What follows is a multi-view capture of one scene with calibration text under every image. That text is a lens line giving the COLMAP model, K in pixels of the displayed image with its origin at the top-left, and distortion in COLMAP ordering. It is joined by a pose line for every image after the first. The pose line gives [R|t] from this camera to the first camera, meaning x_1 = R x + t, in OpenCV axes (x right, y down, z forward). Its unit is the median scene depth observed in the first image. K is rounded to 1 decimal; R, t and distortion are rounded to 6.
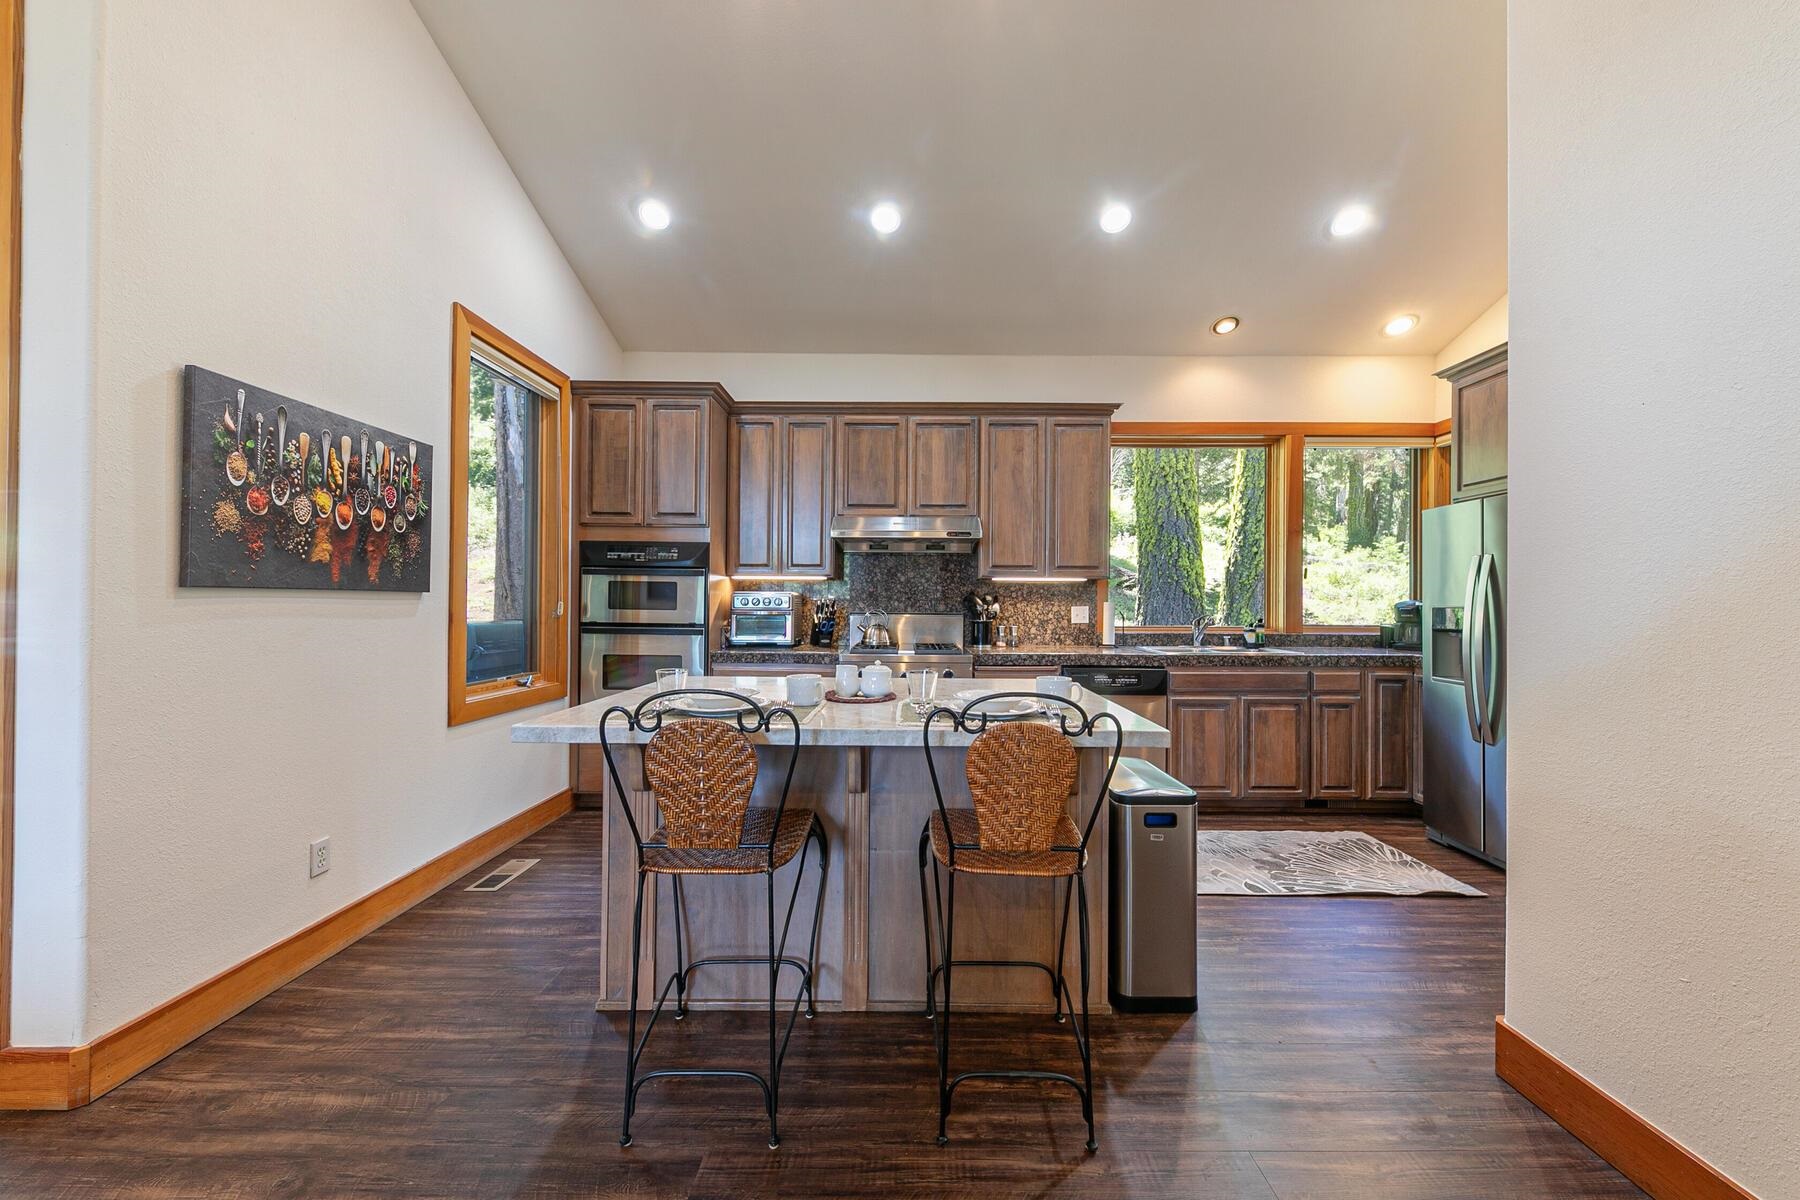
lens RADIAL K [[627.1, 0, 901.8], [0, 627.1, 613.6], [0, 0, 1]] dist [0.014109, -0.005058]
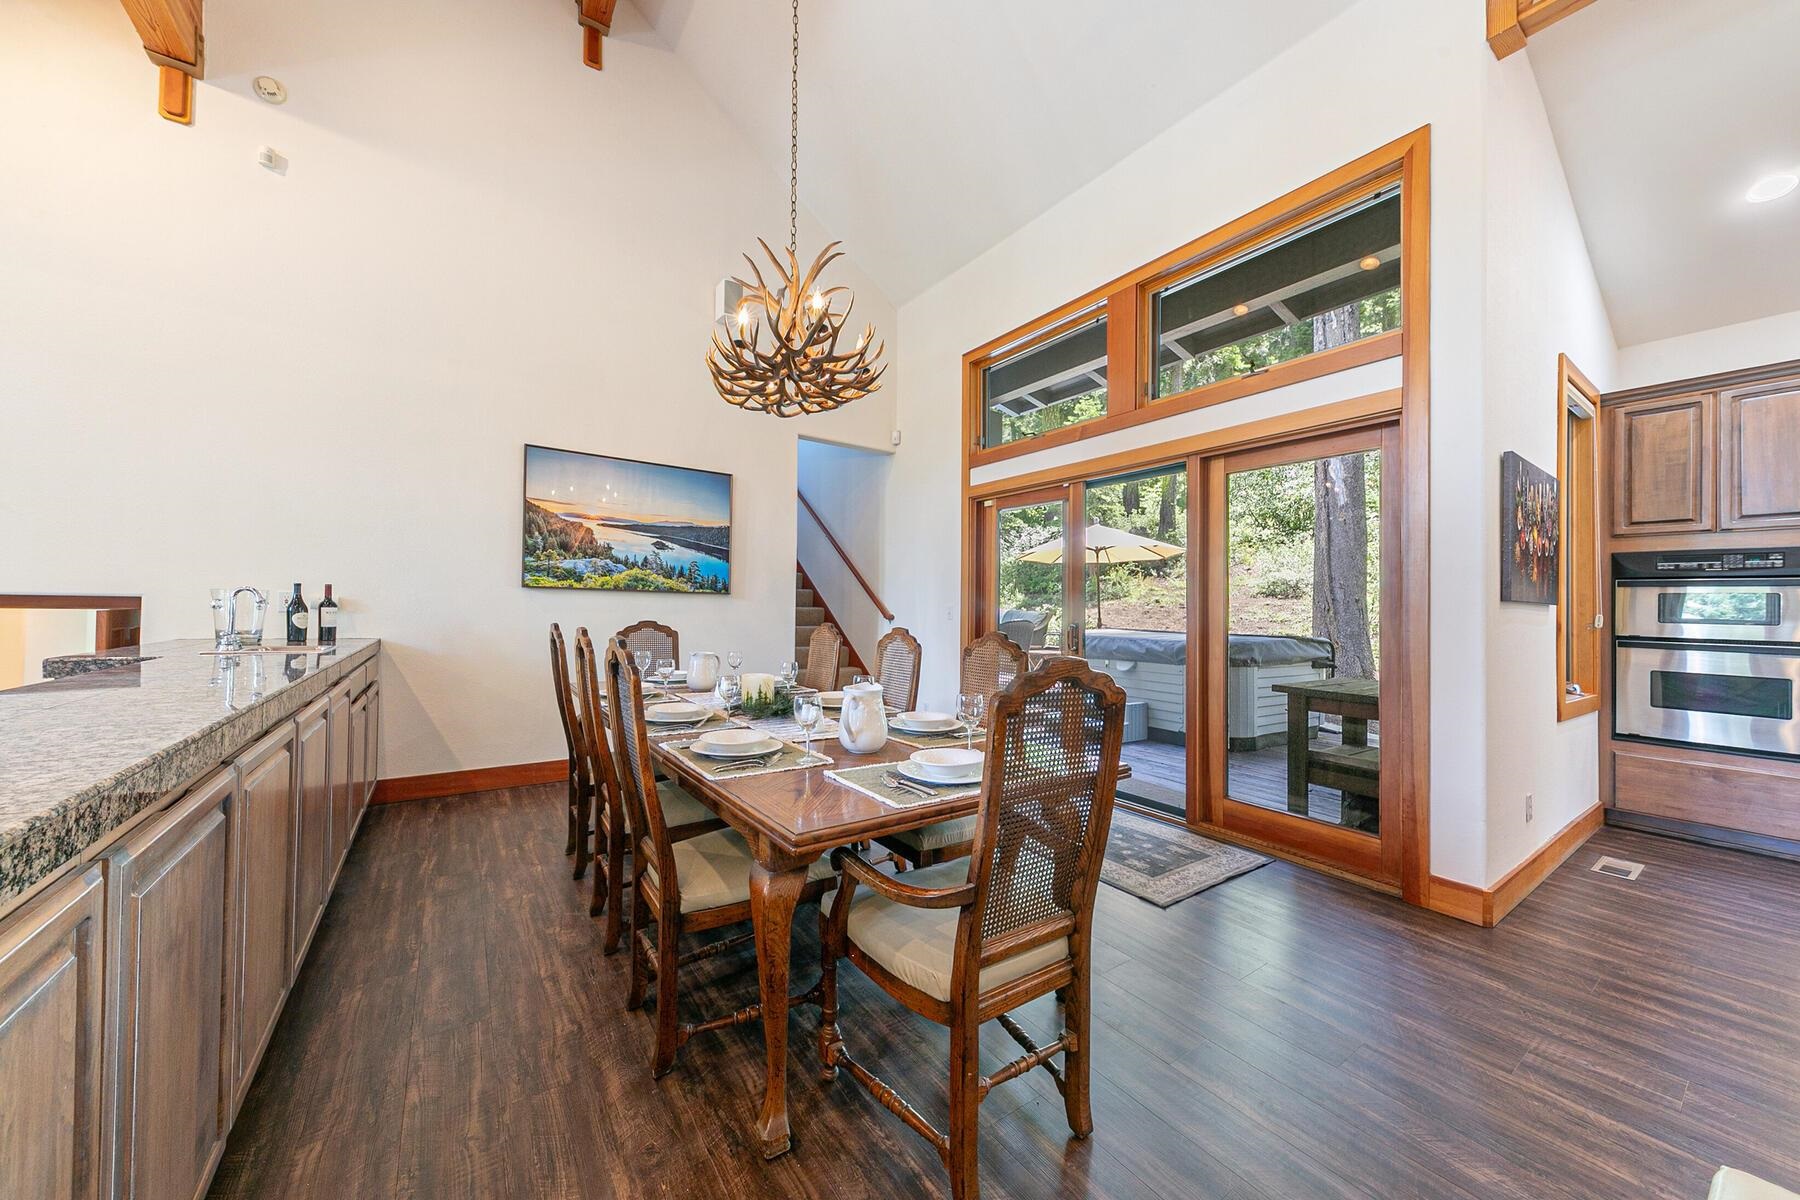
lens RADIAL K [[627.1, 0, 901.8], [0, 627.1, 613.6], [0, 0, 1]] dist [0.014109, -0.005058]
pose [[0.589962, 0.009275, -0.807378, -0.366522], [-0.027123, 0.999597, -0.008336, 0.017545], [0.806976, 0.026817, 0.589976, -0.479318]]
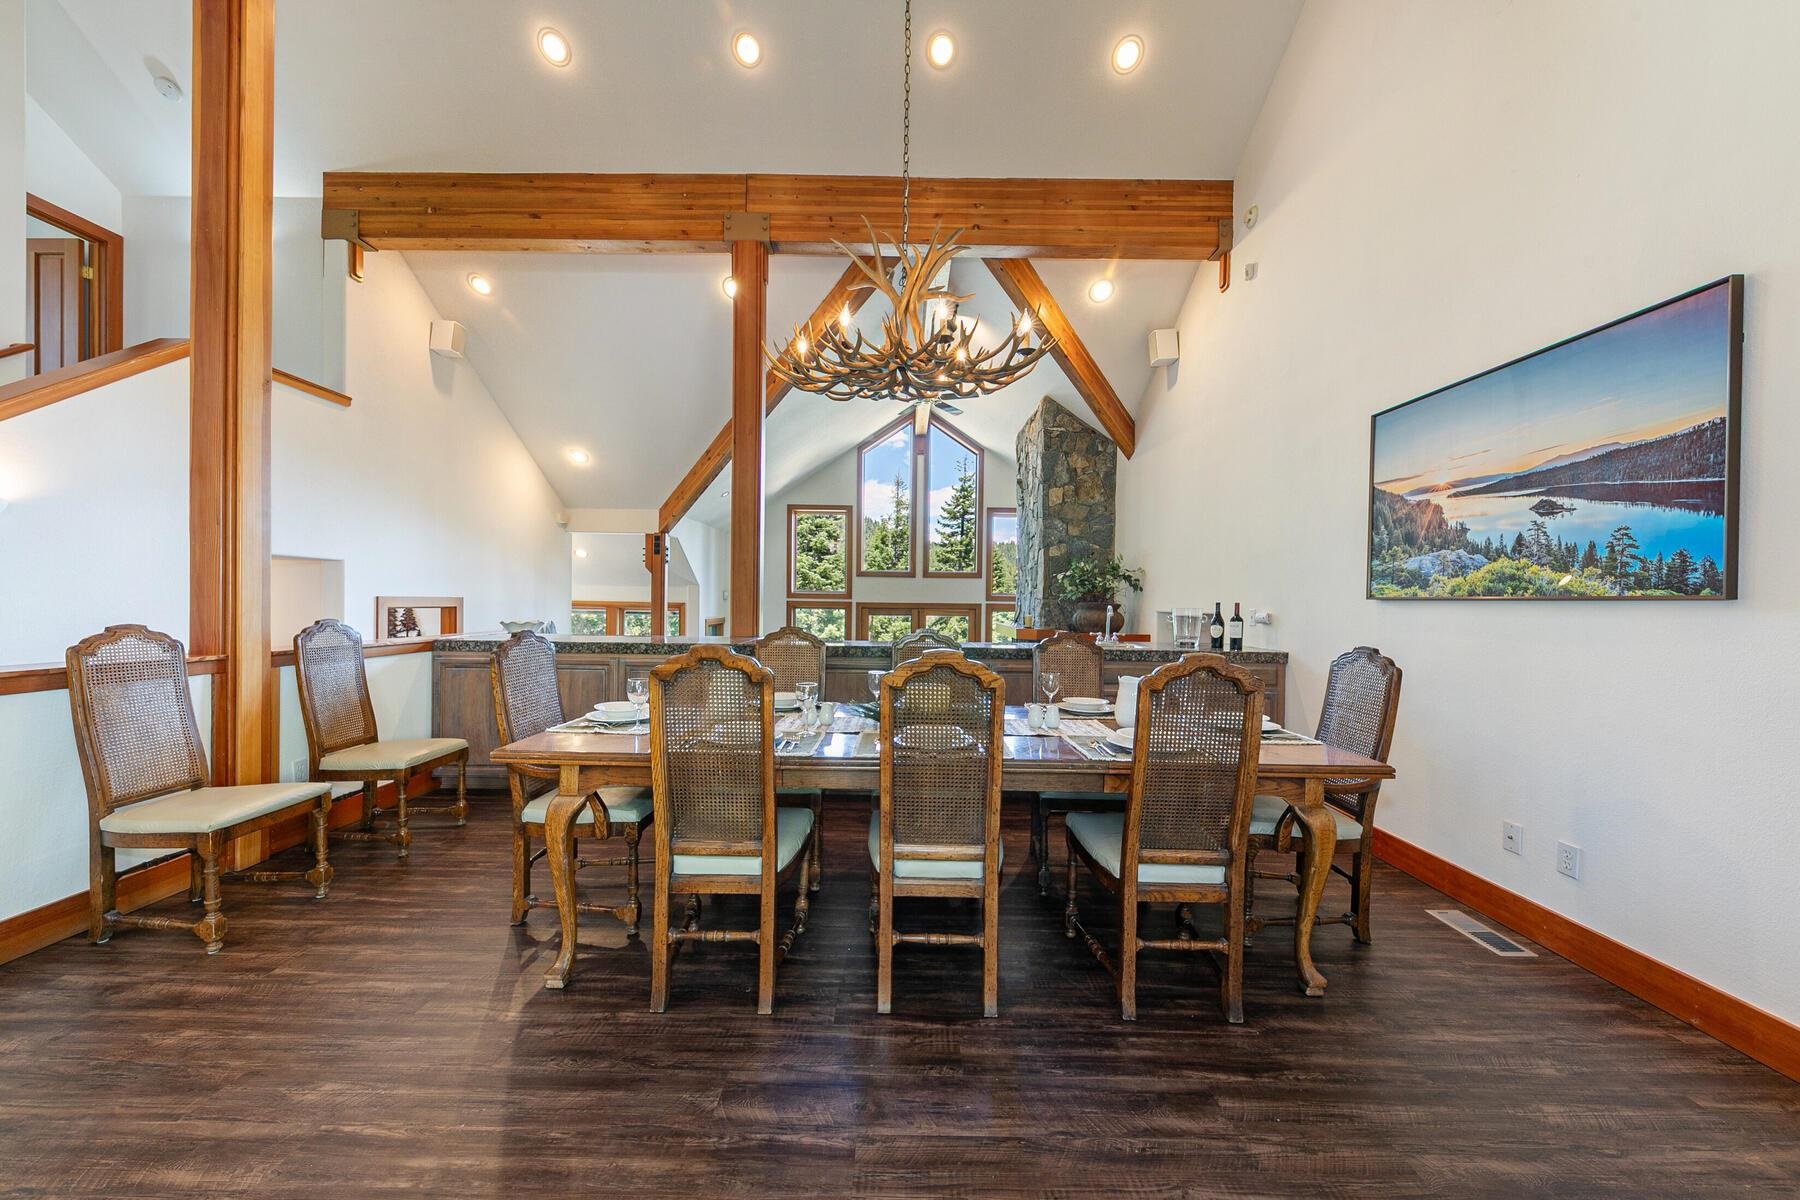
lens RADIAL K [[627.1, 0, 901.8], [0, 627.1, 613.6], [0, 0, 1]] dist [0.014109, -0.005058]
pose [[-0.999357, -0.023823, -0.026779, -0.983280], [-0.024710, 0.999140, 0.033302, -0.013126], [0.025962, 0.033943, -0.999087, 0.475886]]
